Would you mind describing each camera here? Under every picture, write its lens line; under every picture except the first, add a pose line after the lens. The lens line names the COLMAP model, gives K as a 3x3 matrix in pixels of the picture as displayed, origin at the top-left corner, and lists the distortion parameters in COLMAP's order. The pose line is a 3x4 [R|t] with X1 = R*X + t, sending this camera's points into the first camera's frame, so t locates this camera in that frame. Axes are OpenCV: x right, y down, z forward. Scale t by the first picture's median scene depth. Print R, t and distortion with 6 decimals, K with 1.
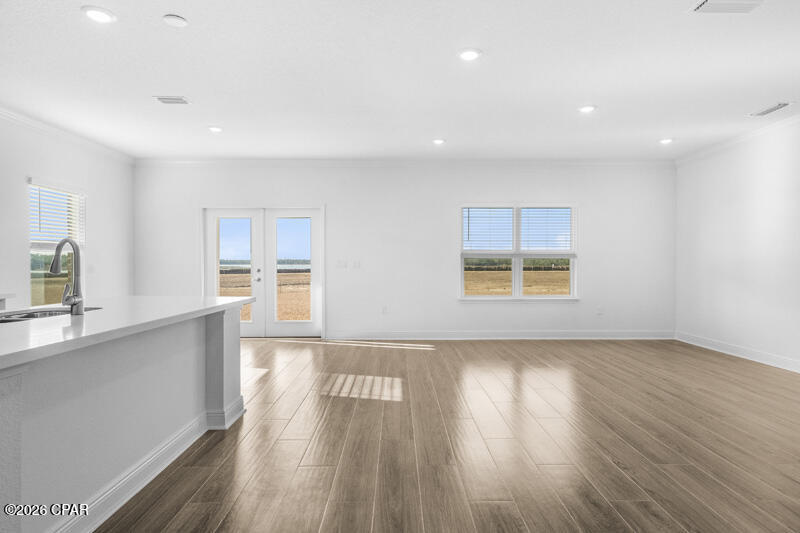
lens RADIAL K [[458.7, 0, 399.9], [0, 458.7, 267.6], [0, 0, 1]] dist [0.003384, 0.002470]
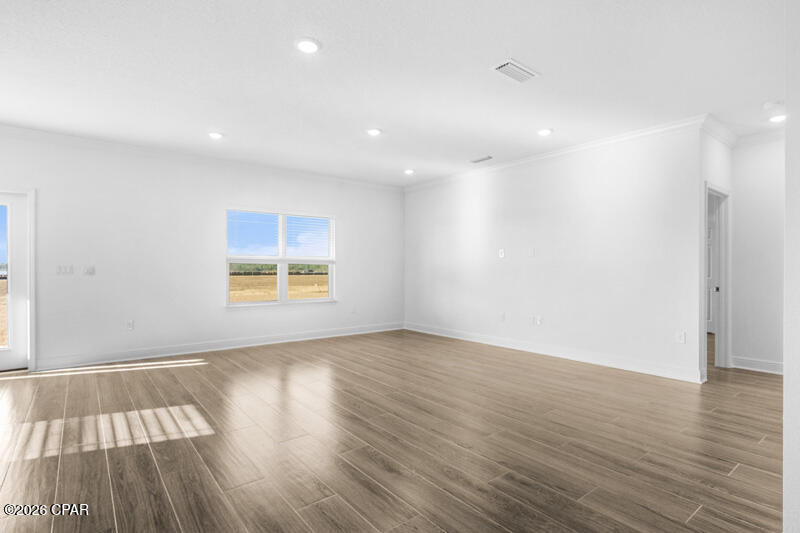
lens RADIAL K [[409.6, 0, 400.6], [0, 409.6, 265.9], [0, 0, 1]] dist [0.007162, 0.001748]
pose [[0.791538, 0.006187, 0.611088, -0.113369], [0.003757, 0.999881, -0.014989, -0.000294], [-0.611108, 0.014160, 0.791420, 0.120561]]
